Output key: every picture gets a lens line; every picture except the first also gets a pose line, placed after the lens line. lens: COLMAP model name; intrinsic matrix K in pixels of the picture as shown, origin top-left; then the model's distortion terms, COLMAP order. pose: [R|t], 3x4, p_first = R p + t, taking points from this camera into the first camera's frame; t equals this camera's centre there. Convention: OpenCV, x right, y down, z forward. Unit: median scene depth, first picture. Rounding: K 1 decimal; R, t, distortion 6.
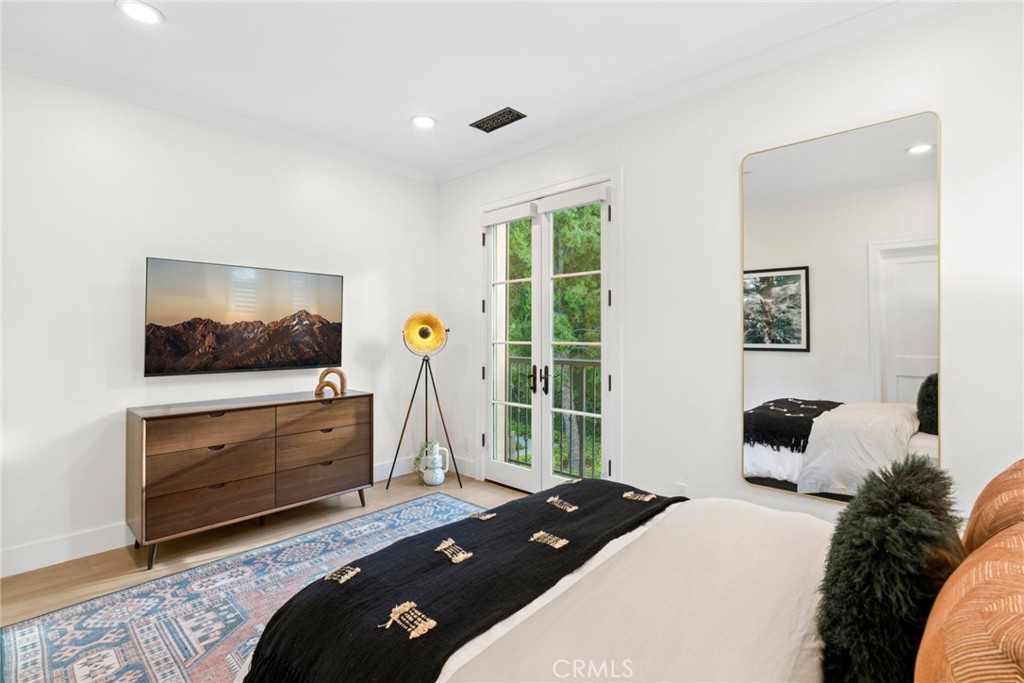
lens RADIAL K [[477.4, 0, 516.8], [0, 477.4, 331.6], [0, 0, 1]] dist [0.004488, -0.001910]
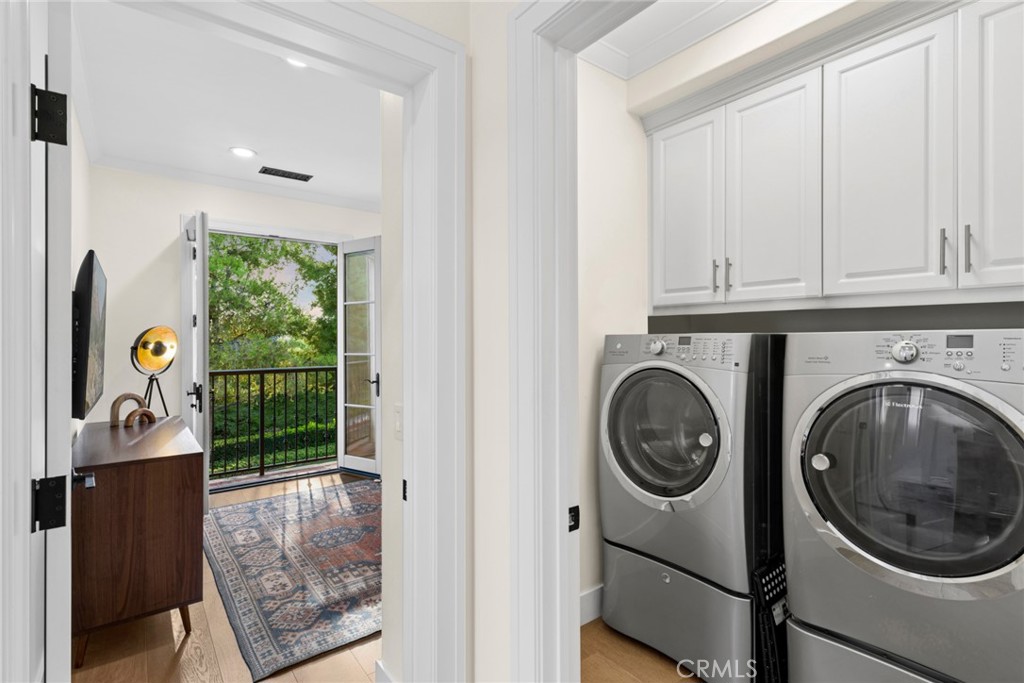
lens RADIAL K [[477.4, 0, 515.3], [0, 477.4, 341.1], [0, 0, 1]] dist [0.004488, -0.001910]
pose [[0.166469, -0.007825, 0.986016, -1.244412], [0.006630, 0.999955, 0.006817, -0.018746], [-0.986024, 0.005403, 0.166514, 0.234992]]
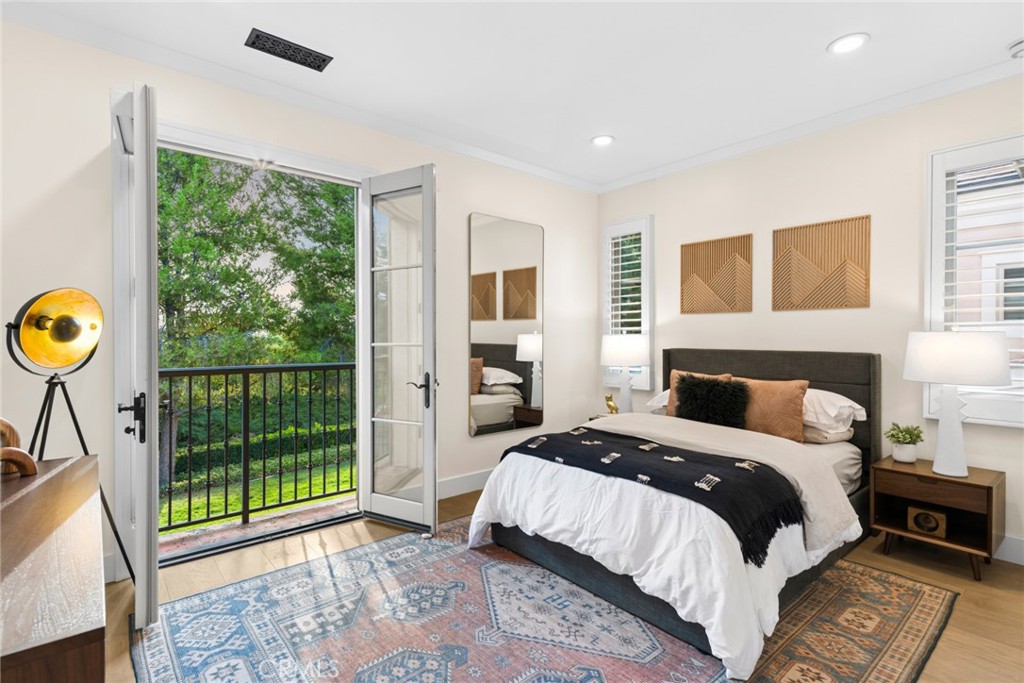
lens RADIAL K [[477.4, 0, 513.1], [0, 477.4, 343.5], [0, 0, 1]] dist [0.004488, -0.001910]
pose [[0.122525, -0.013186, 0.992378, -0.815425], [0.002353, 0.999913, 0.012996, 0.014716], [-0.992463, 0.000743, 0.122545, 0.597844]]
